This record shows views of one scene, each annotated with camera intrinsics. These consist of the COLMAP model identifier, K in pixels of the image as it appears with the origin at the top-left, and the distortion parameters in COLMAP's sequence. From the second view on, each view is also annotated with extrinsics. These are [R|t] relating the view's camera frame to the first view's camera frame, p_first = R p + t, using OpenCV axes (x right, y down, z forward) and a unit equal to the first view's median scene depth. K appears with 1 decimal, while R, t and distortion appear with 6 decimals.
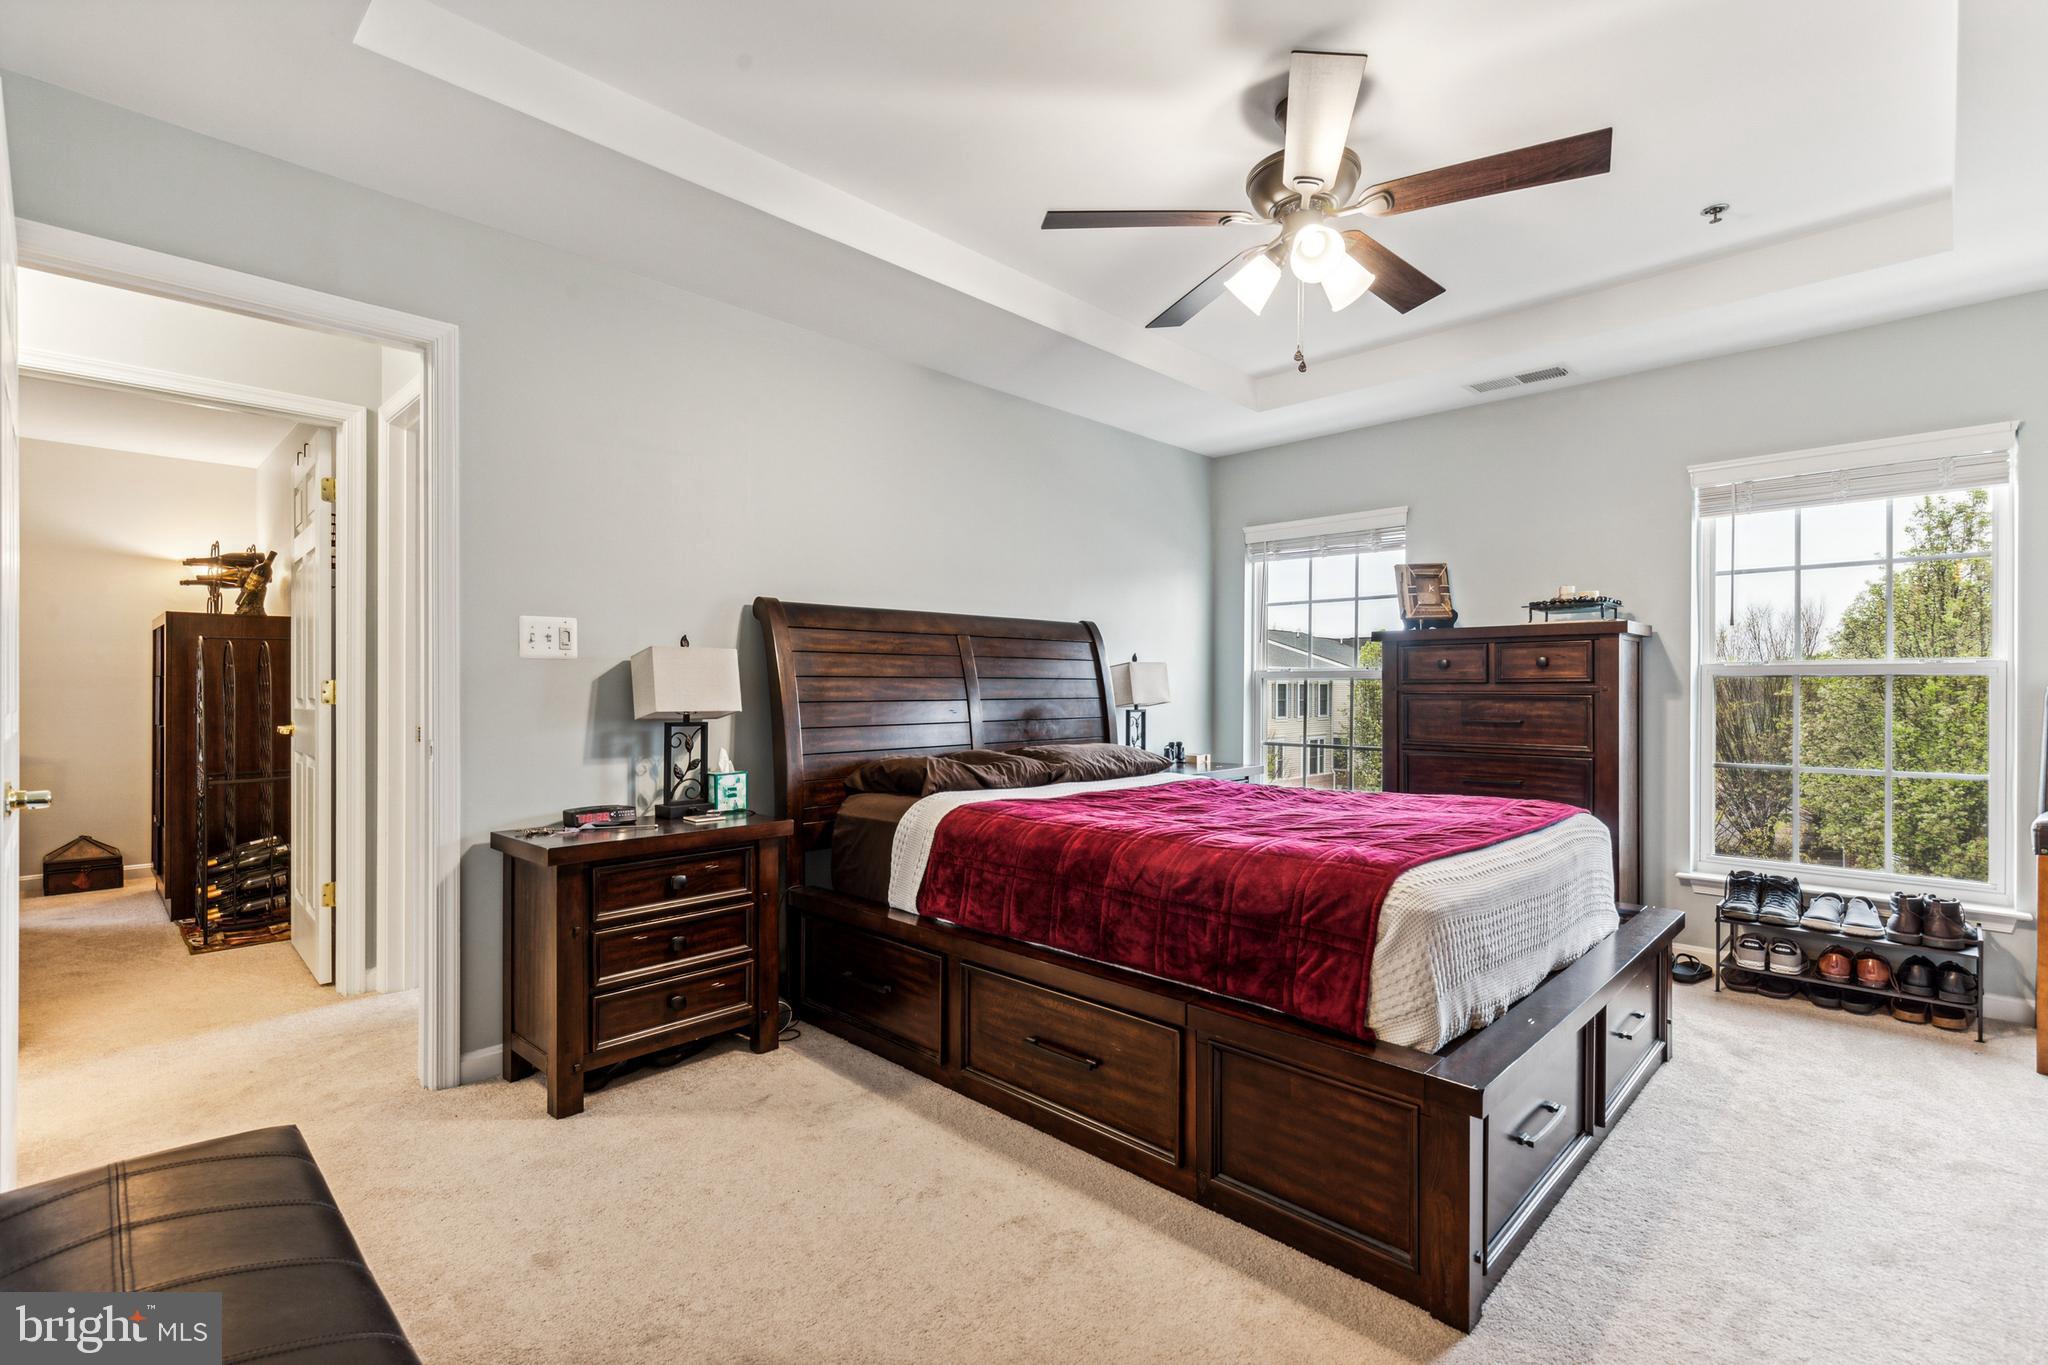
lens RADIAL K [[936.6, 0, 1029.6], [0, 936.6, 713.7], [0, 0, 1]] dist [0.002847, 0.000034]
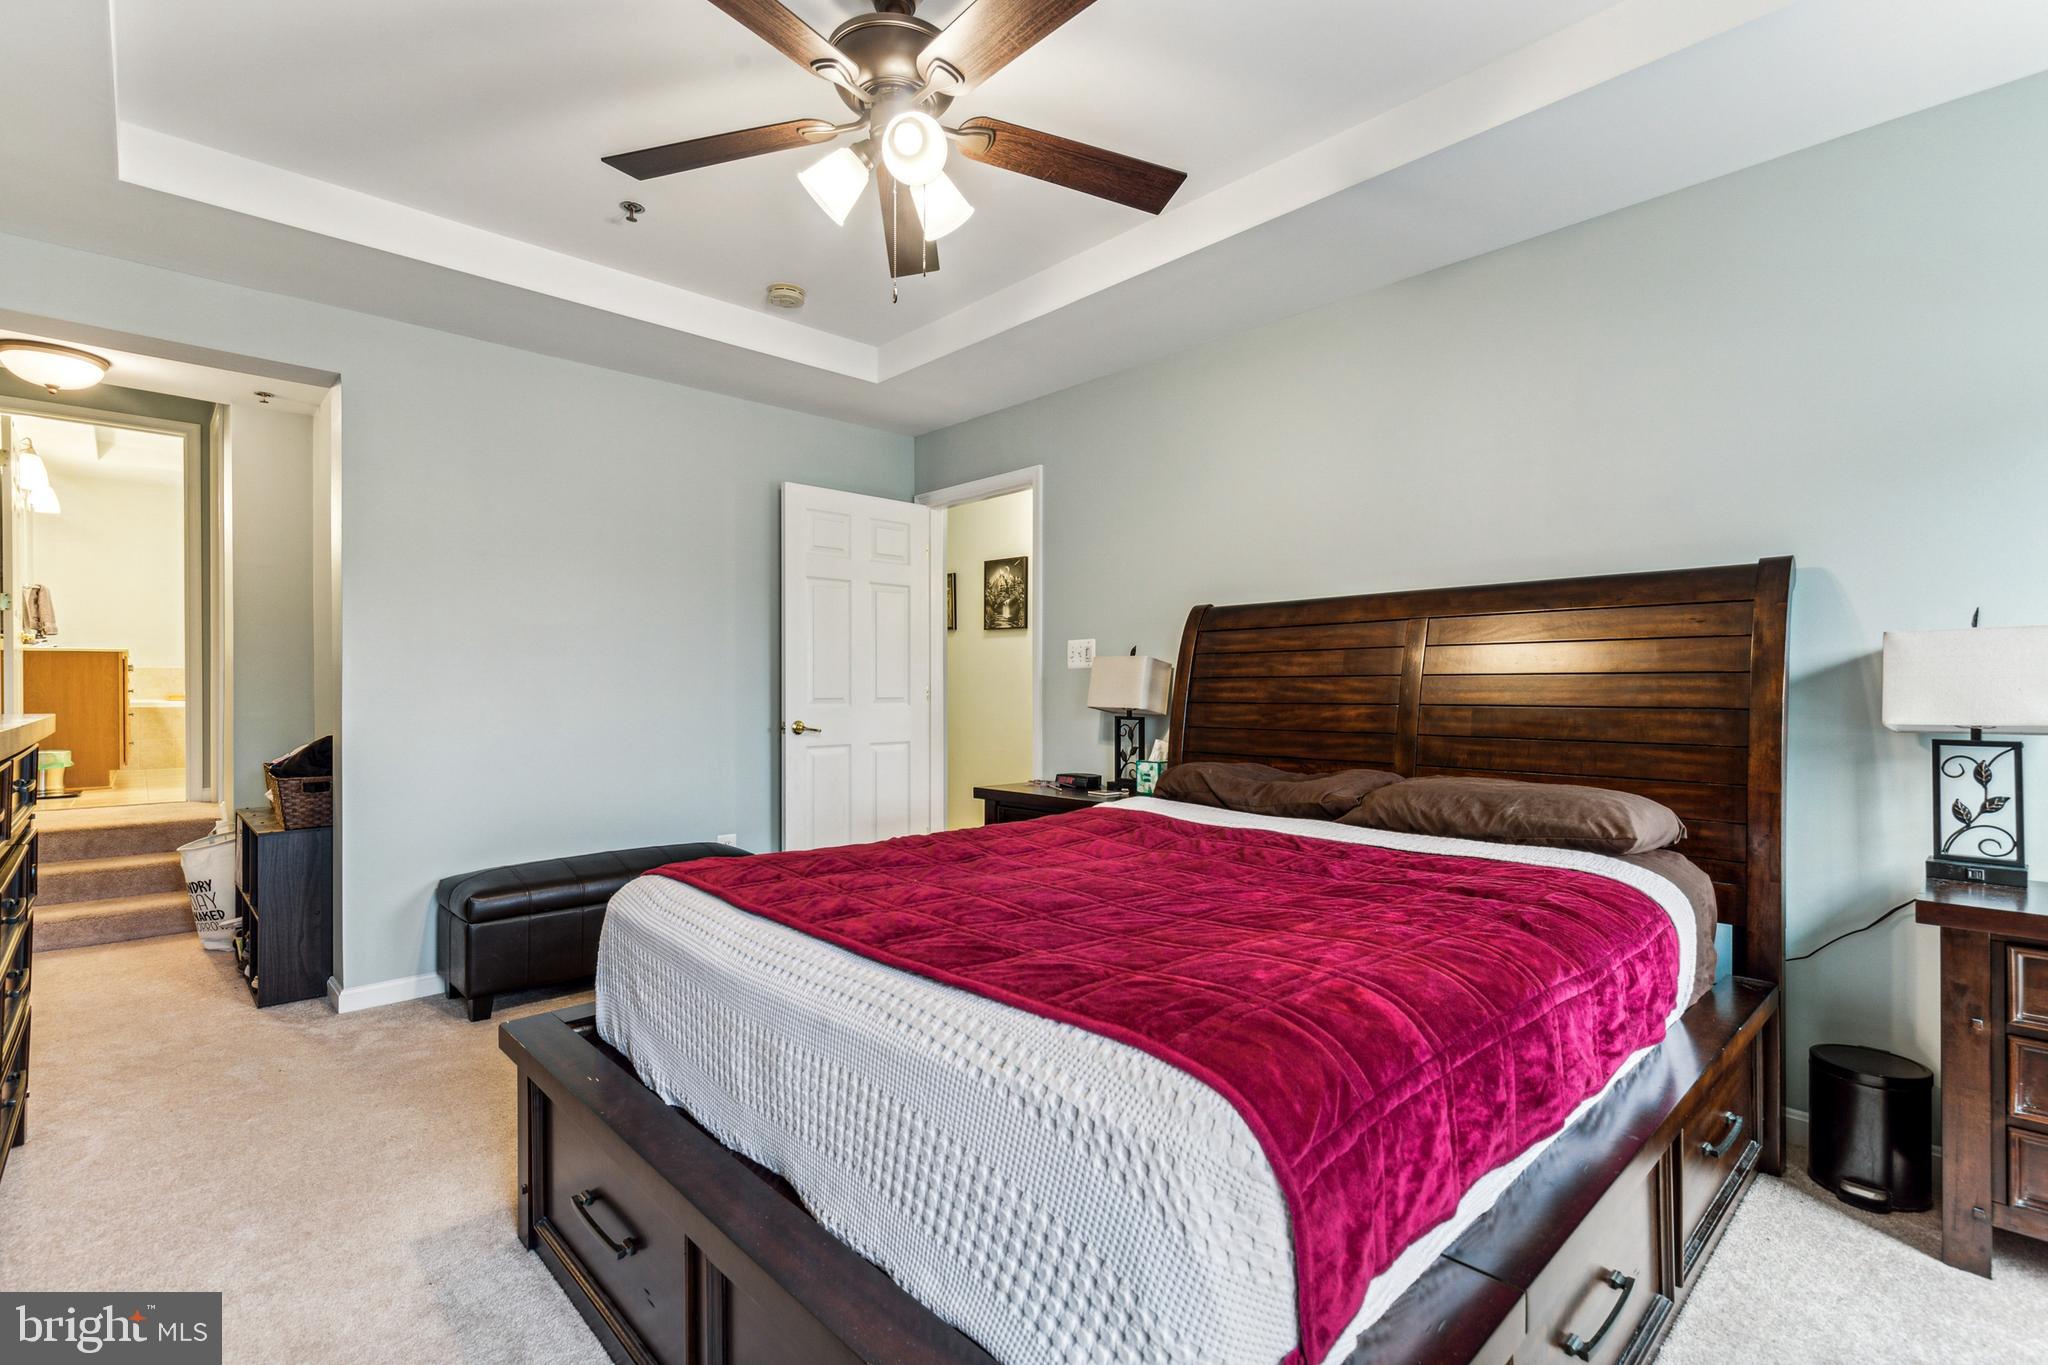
lens RADIAL K [[936.6, 0, 1029.6], [0, 936.6, 713.7], [0, 0, 1]] dist [0.002847, 0.000034]
pose [[-0.038129, 0.025717, -0.998942, 0.536887], [-0.027005, 0.999277, 0.026756, -0.014863], [0.998908, 0.027997, -0.037407, 0.557997]]
